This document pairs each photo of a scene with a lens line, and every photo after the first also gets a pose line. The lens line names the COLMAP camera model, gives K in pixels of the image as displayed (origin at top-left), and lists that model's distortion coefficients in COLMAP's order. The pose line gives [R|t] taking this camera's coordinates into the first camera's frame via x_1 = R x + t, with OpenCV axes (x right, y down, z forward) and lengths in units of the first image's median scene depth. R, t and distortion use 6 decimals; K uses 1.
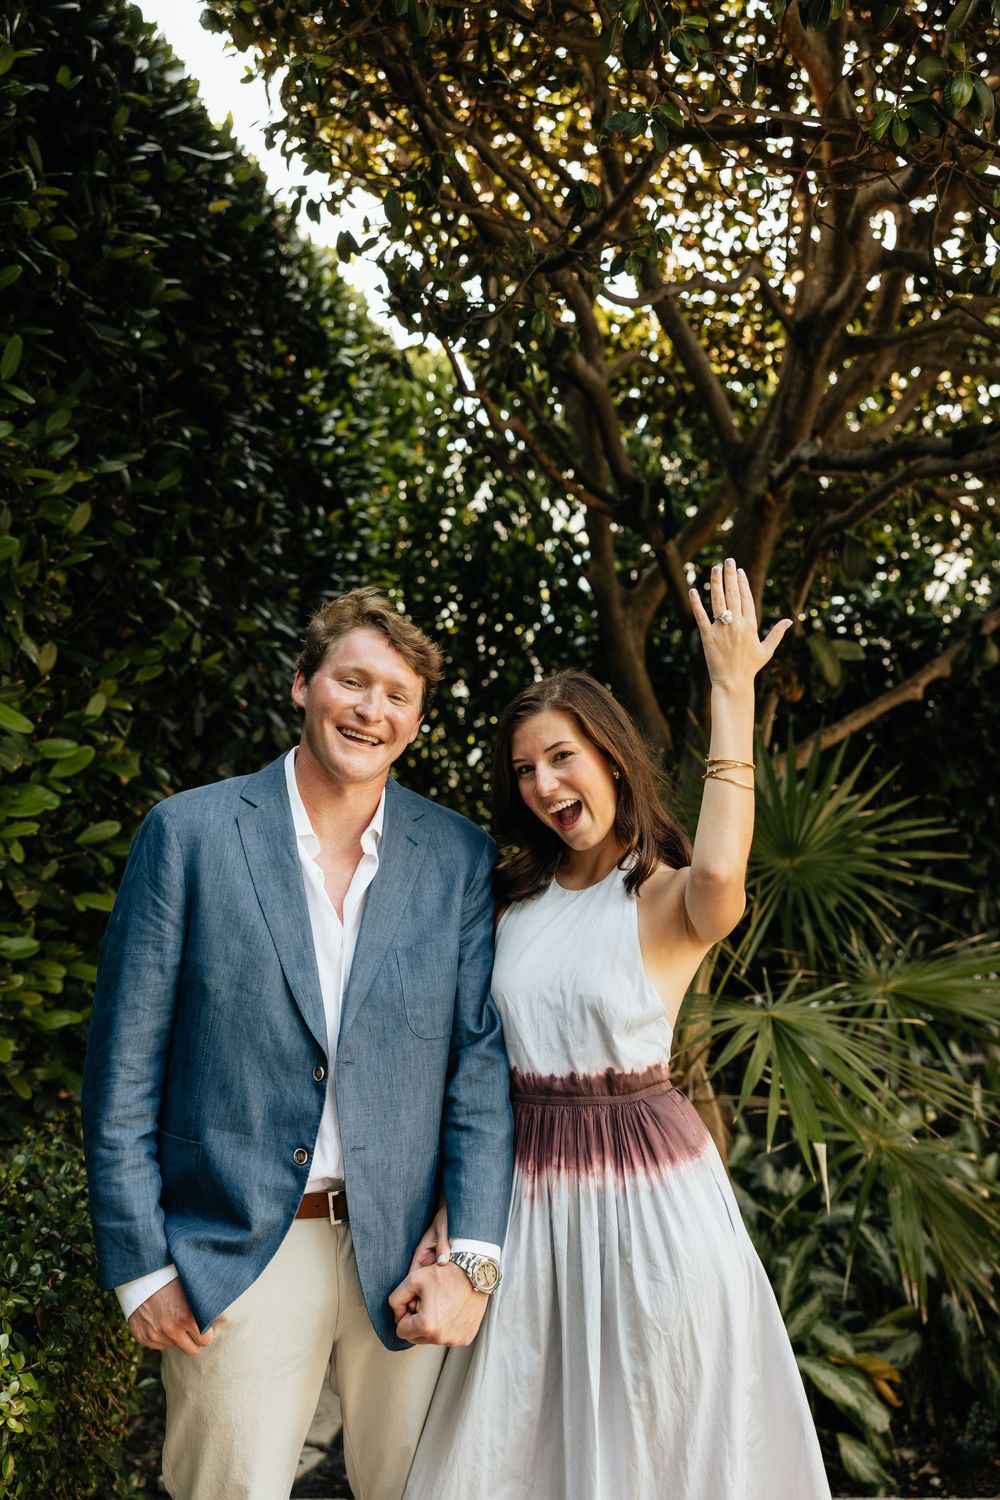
lens RADIAL K [[1531.1, 0, 531.1], [0, 1531.1, 707.3], [0, 0, 1]] dist [0.018365, 0.000000]
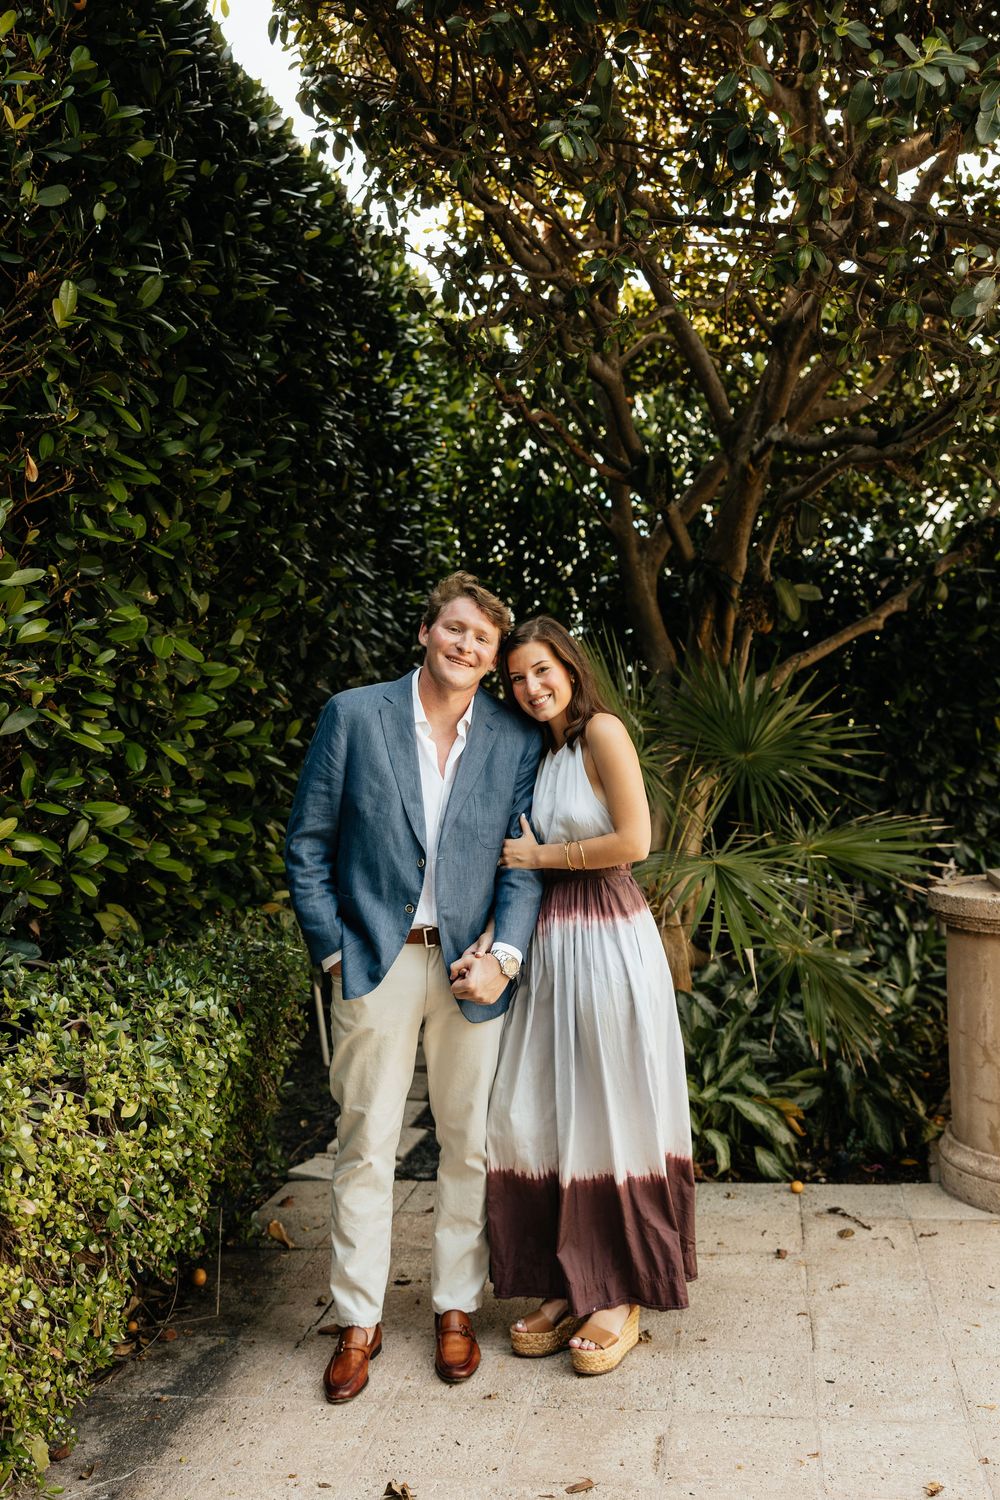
lens RADIAL K [[1558.1, 0, 506.4], [0, 1558.1, 761.3], [0, 0, 1]] dist [0.009659, 0.000000]
pose [[0.998459, 0.009449, -0.054676, 0.029548], [-0.004454, 0.995862, 0.090768, -0.014198], [0.055307, -0.090385, 0.994370, -0.303219]]
